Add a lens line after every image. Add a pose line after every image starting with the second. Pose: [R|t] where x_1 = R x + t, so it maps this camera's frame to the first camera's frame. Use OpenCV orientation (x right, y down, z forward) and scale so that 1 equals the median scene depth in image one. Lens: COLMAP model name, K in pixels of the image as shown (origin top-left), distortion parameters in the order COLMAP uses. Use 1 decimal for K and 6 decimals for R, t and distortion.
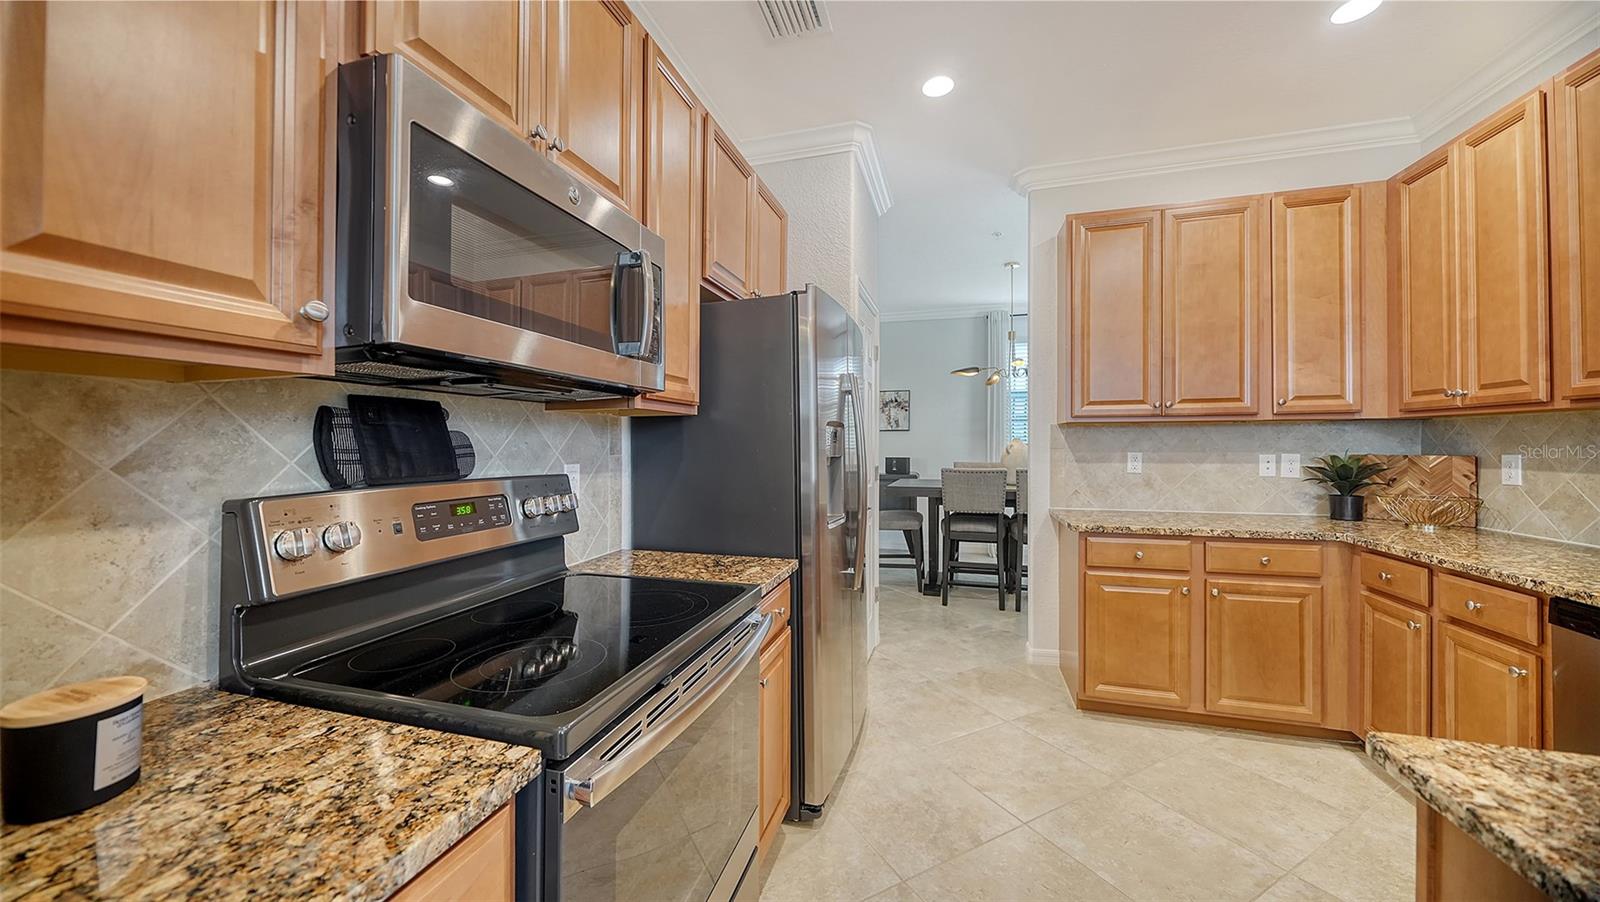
lens RADIAL K [[562.2, 0, 797.1], [0, 562.2, 442.1], [0, 0, 1]] dist [-0.002438, -0.000691]
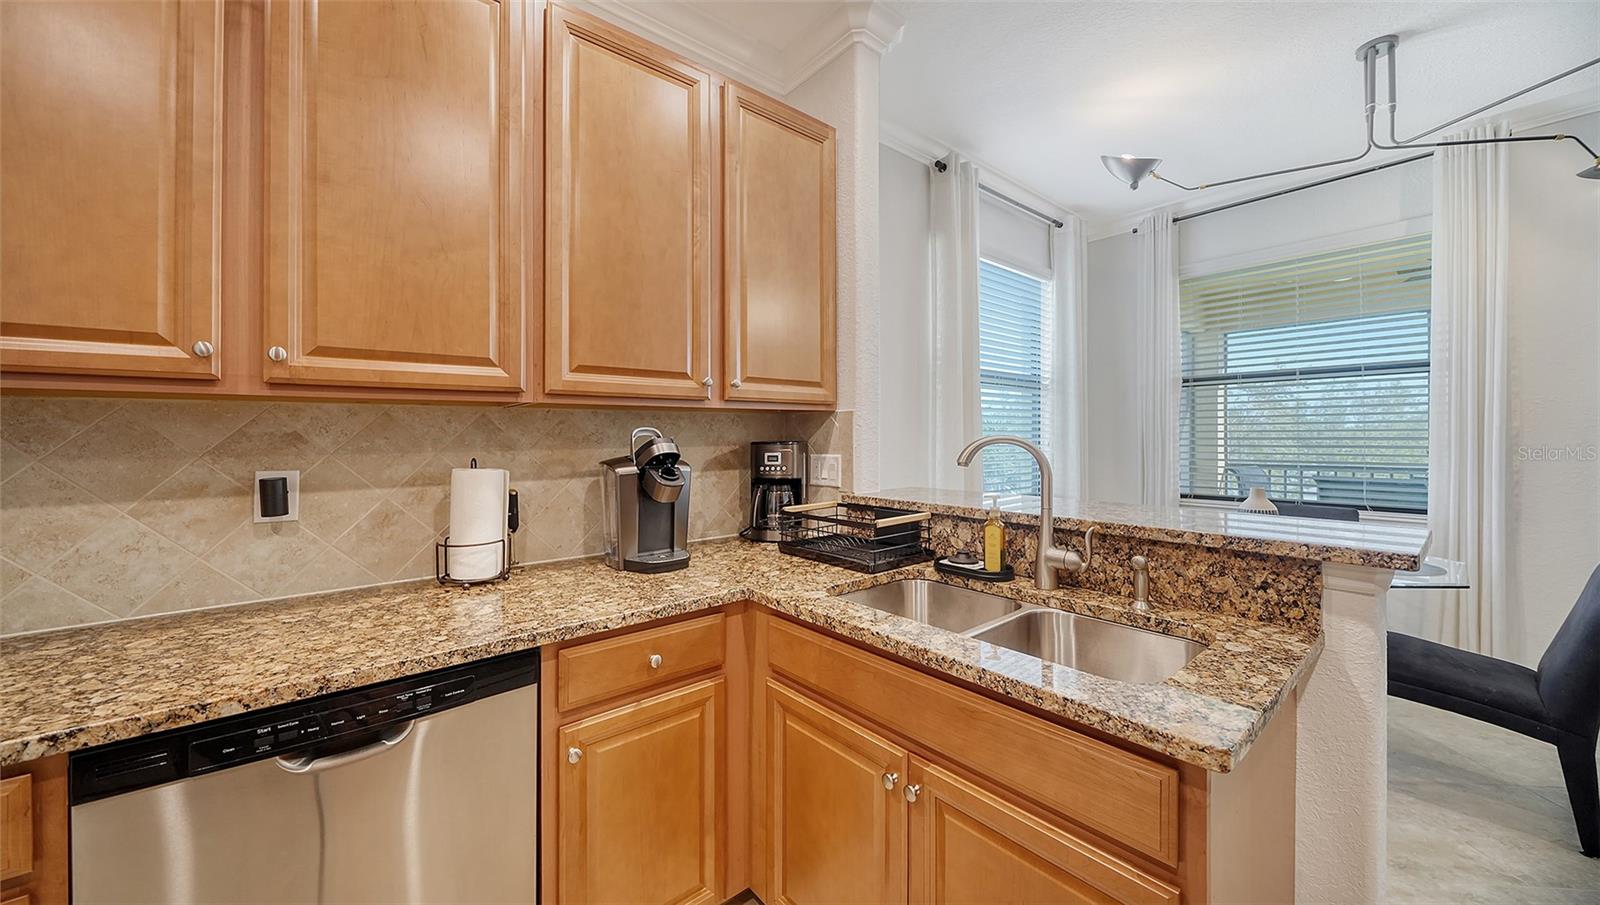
lens RADIAL K [[562.2, 0, 792.7], [0, 562.2, 442.4], [0, 0, 1]] dist [-0.002438, -0.000691]
pose [[-0.822584, 0.009061, 0.568572, 0.397350], [0.010875, 0.999941, -0.000202, -0.000939], [-0.568540, 0.006017, -0.822634, 0.804561]]
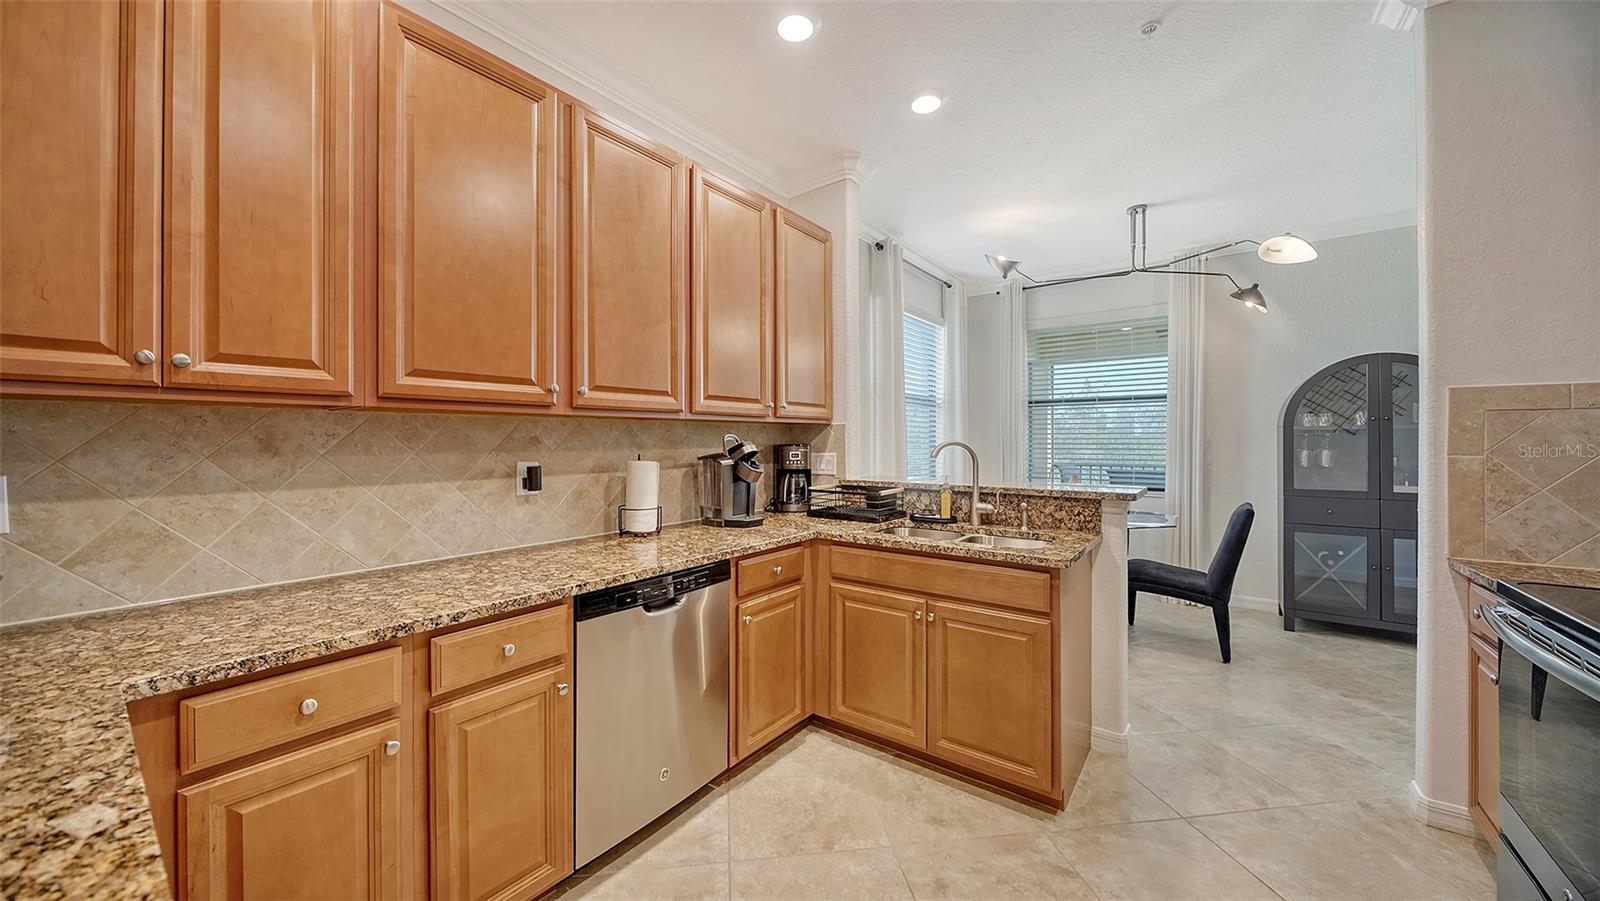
lens RADIAL K [[564.0, 0, 801.0], [0, 564.0, 446.5], [0, 0, 1]] dist [-0.002494, -0.000526]
pose [[-0.935673, 0.006777, 0.352802, 0.459057], [0.007887, 0.999967, 0.001708, 0.000678], [-0.352779, 0.004380, -0.935696, 1.409956]]
